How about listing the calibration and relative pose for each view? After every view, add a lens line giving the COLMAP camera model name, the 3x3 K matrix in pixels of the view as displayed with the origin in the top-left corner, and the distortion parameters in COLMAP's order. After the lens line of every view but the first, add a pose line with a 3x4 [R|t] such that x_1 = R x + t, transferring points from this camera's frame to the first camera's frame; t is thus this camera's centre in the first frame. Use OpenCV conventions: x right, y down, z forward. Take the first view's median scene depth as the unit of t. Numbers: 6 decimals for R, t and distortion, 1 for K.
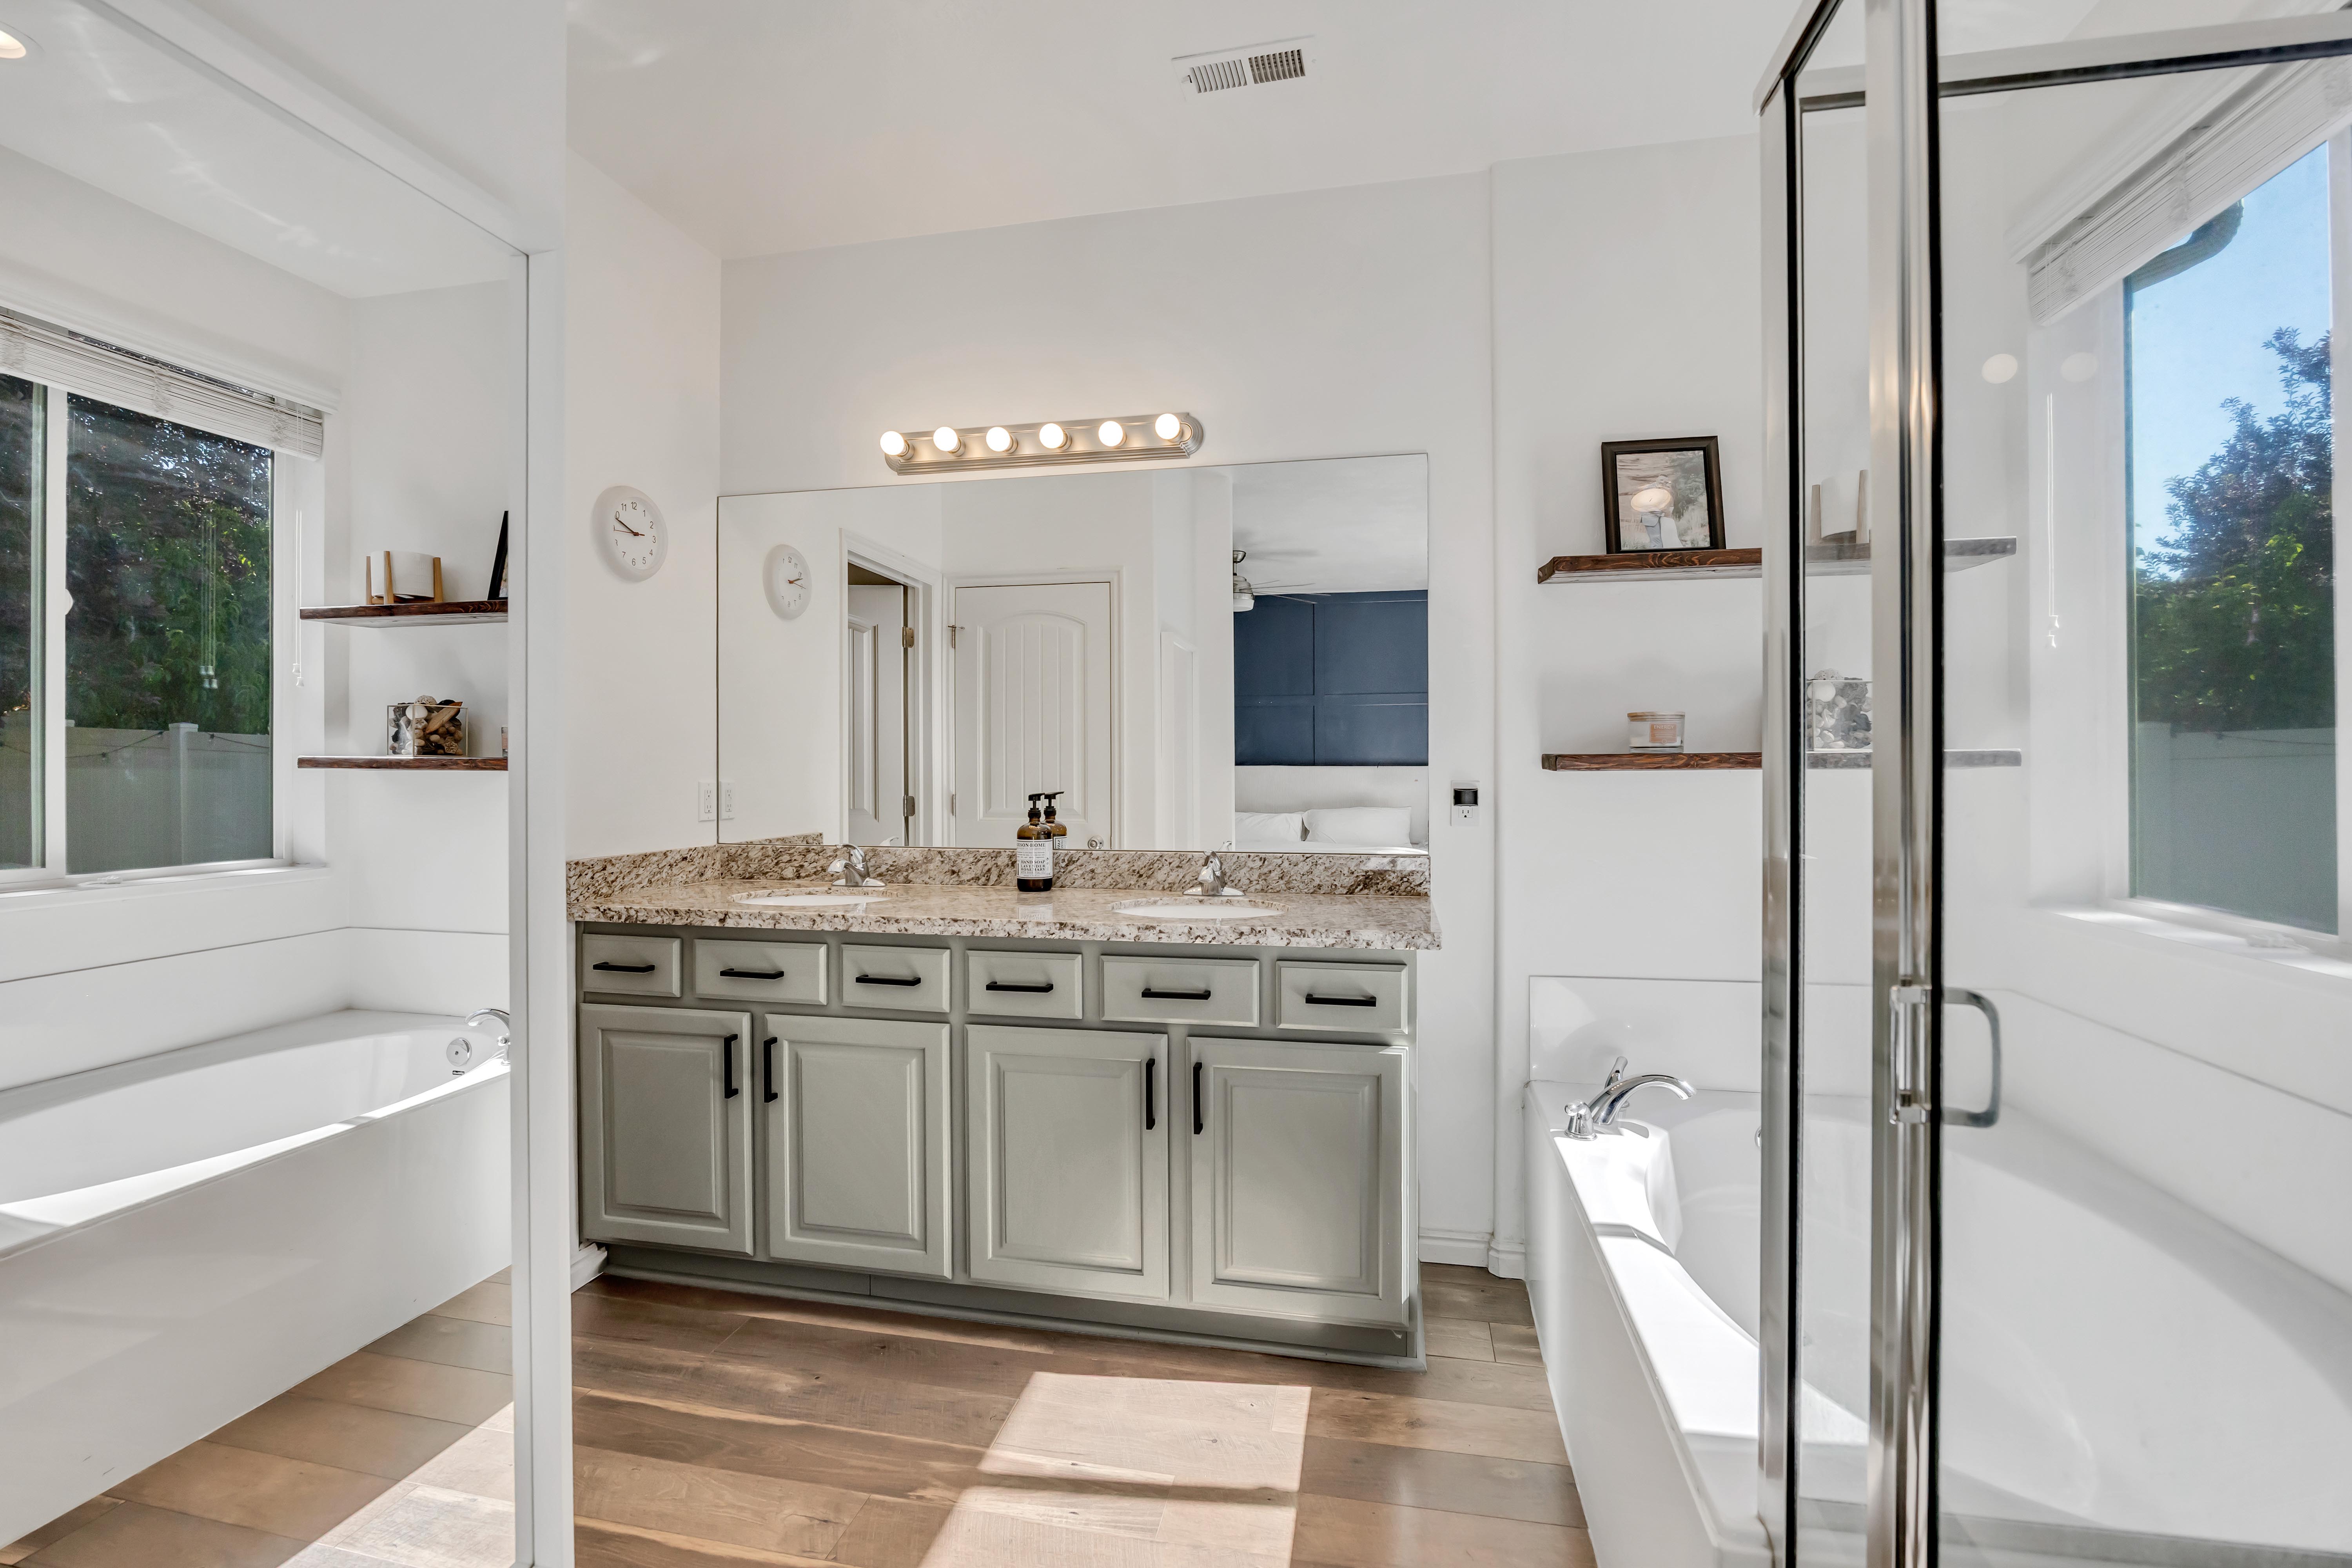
lens RADIAL K [[1047.0, 0, 1160.0], [0, 1047.0, 776.7], [0, 0, 1]] dist [-0.016967, 0.001125]
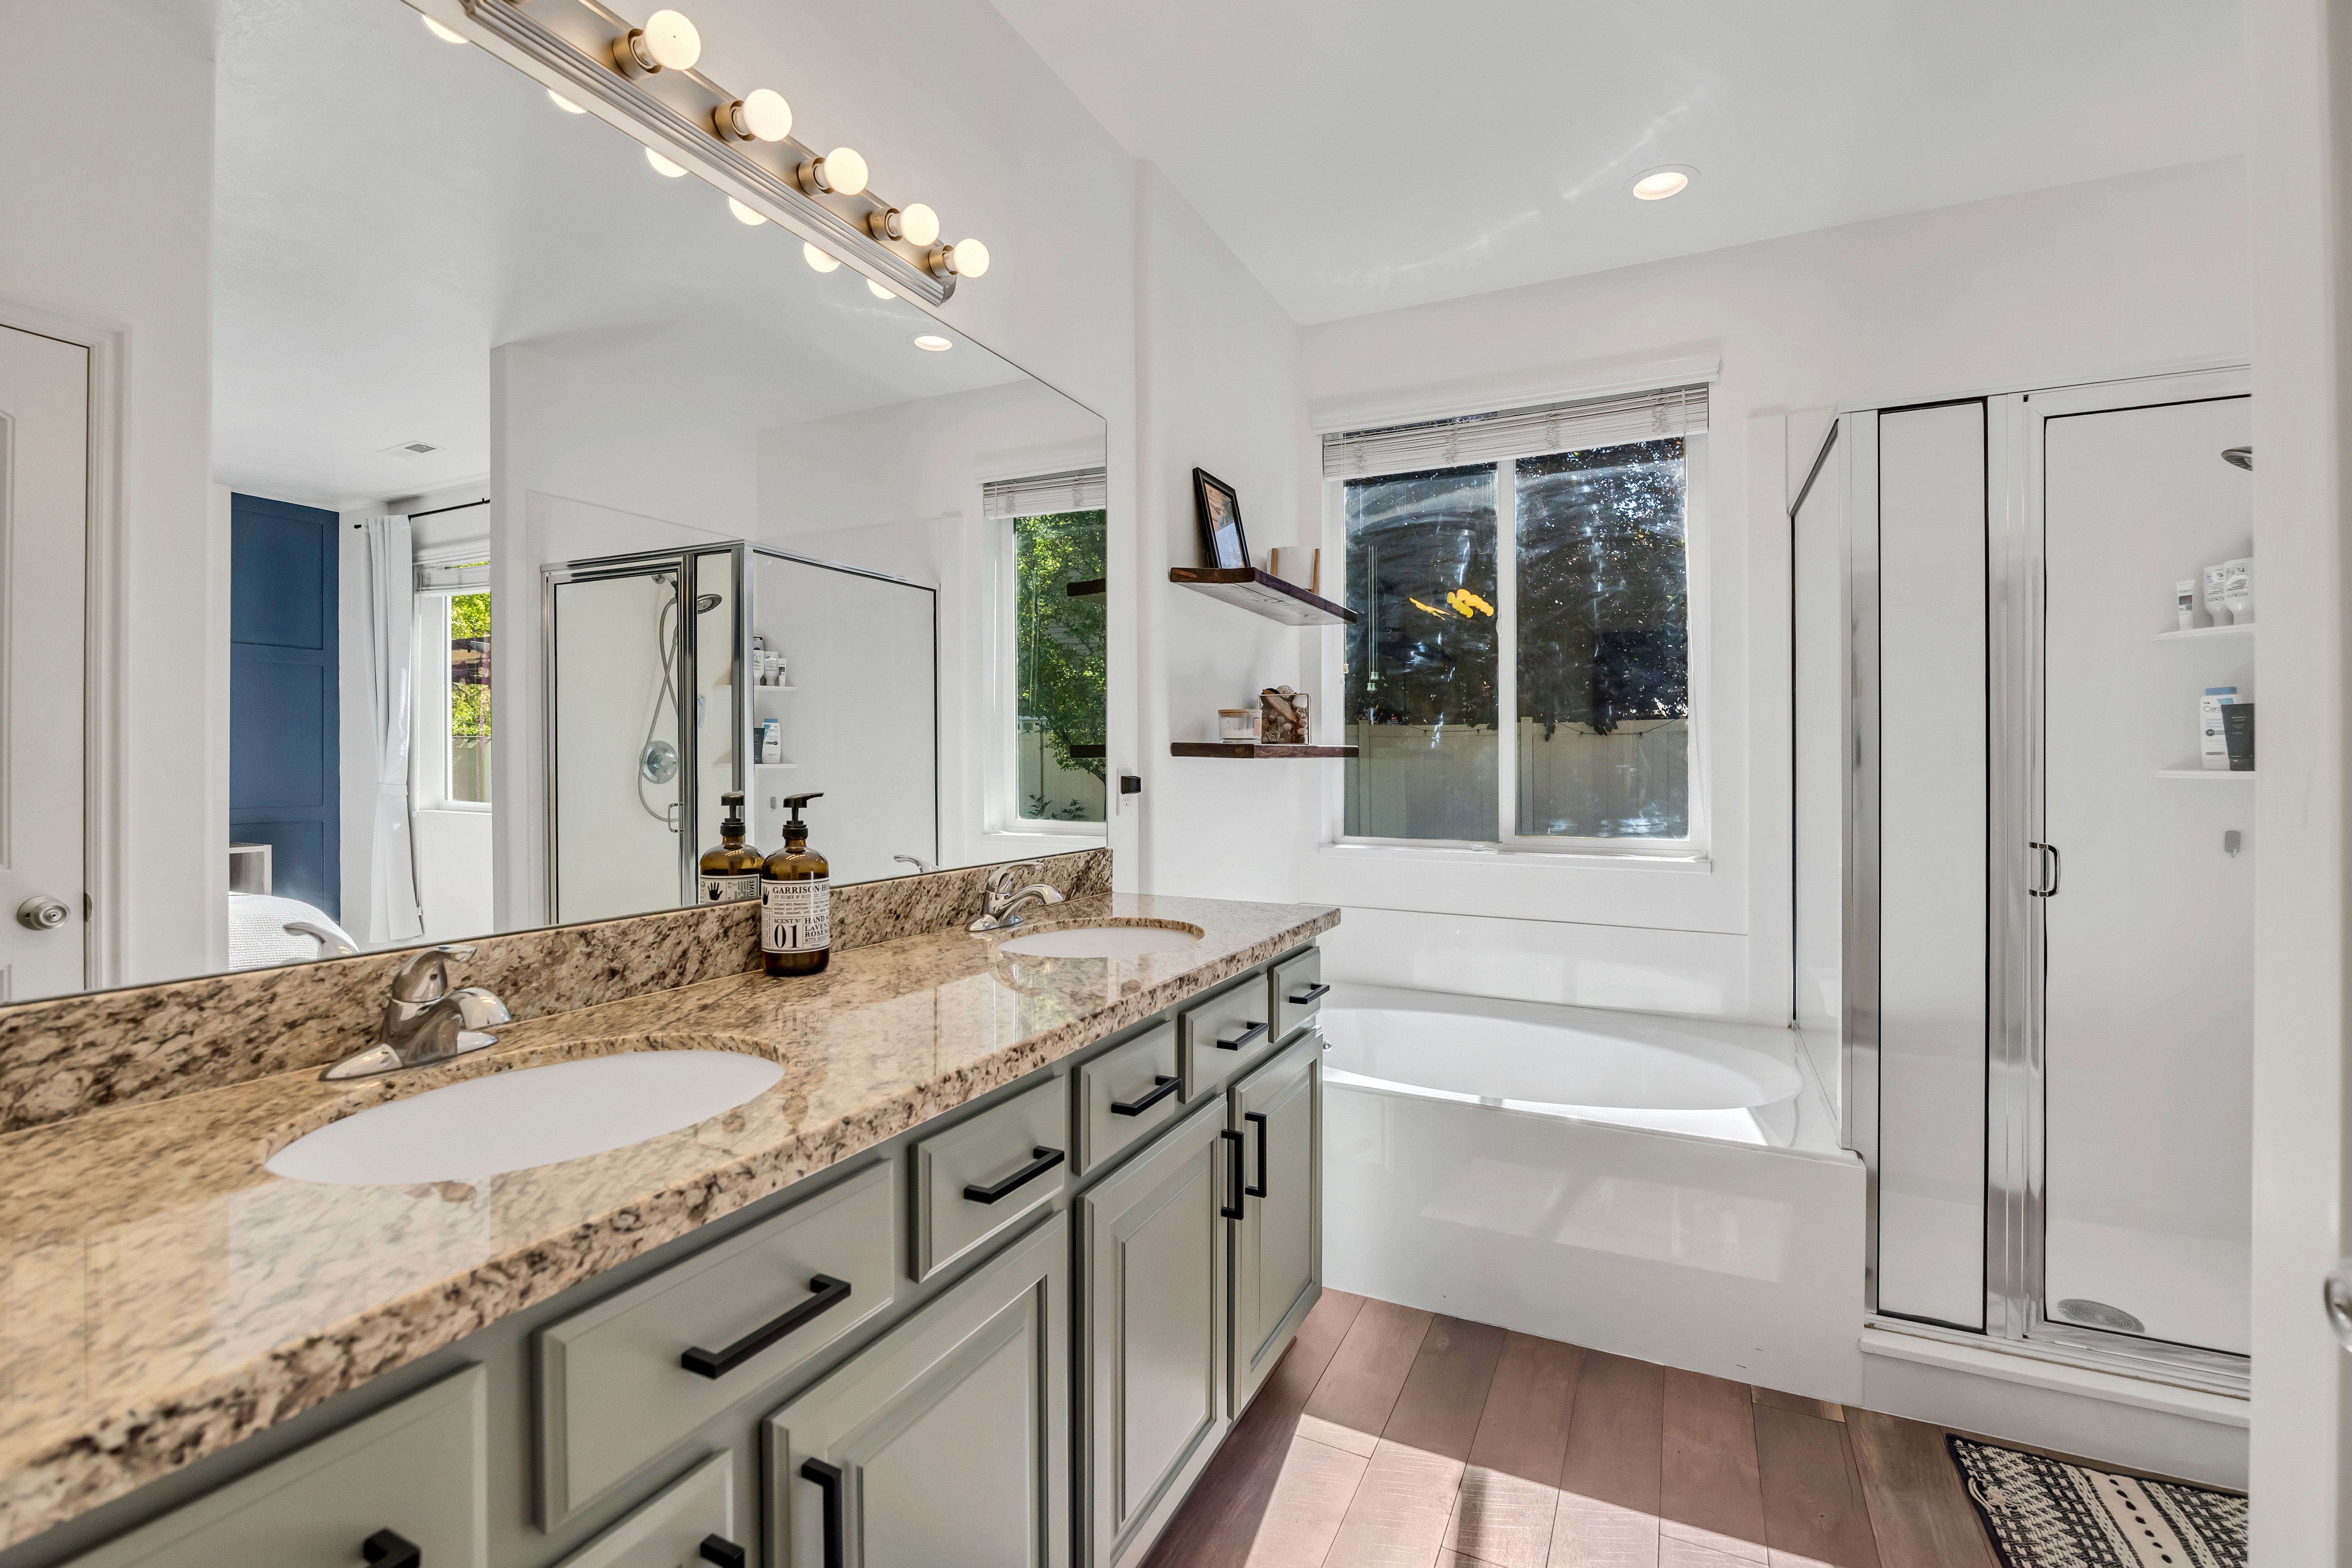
lens RADIAL K [[1047.0, 0, 1158.5], [0, 1047.0, 751.3], [0, 0, 1]] dist [-0.016967, 0.001125]
pose [[0.239089, 0.010443, 0.970941, -0.640063], [0.002382, 0.999933, -0.011342, -0.000998], [-0.970995, 0.005025, 0.239048, 0.714355]]
